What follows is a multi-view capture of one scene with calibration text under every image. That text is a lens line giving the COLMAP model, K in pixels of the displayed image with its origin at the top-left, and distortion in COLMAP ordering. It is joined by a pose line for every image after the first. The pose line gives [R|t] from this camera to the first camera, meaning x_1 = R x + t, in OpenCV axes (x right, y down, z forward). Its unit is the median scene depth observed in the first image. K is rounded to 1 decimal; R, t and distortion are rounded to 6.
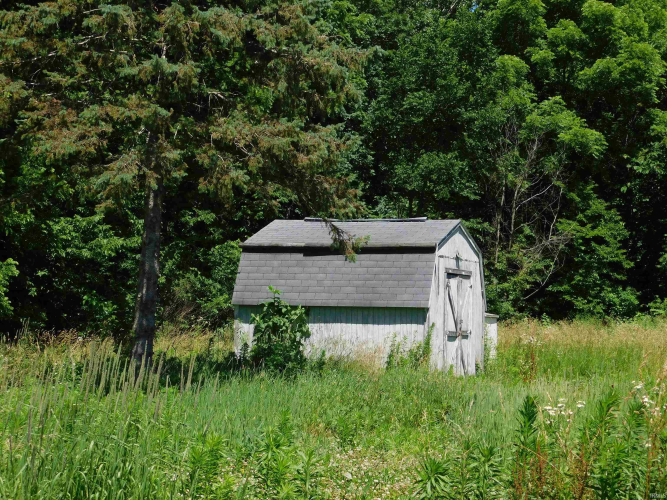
lens RADIAL K [[1553.2, 0, 333.8], [0, 1553.2, 250.1], [0, 0, 1]] dist [0.082067, 0.000000]
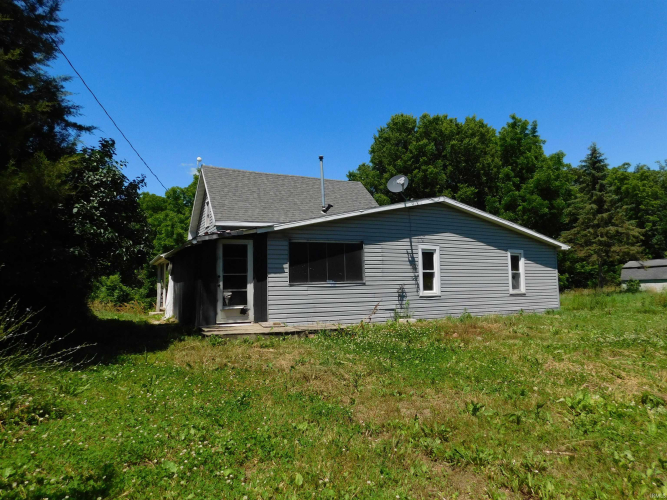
lens RADIAL K [[441.5, 0, 337.7], [0, 441.5, 248.9], [0, 0, 1]] dist [-0.033981, 0.024599]
pose [[0.794980, -0.097112, -0.598813, 0.059010], [0.066365, 0.995101, -0.073273, -0.020298], [0.602995, 0.018510, 0.797530, -0.607820]]
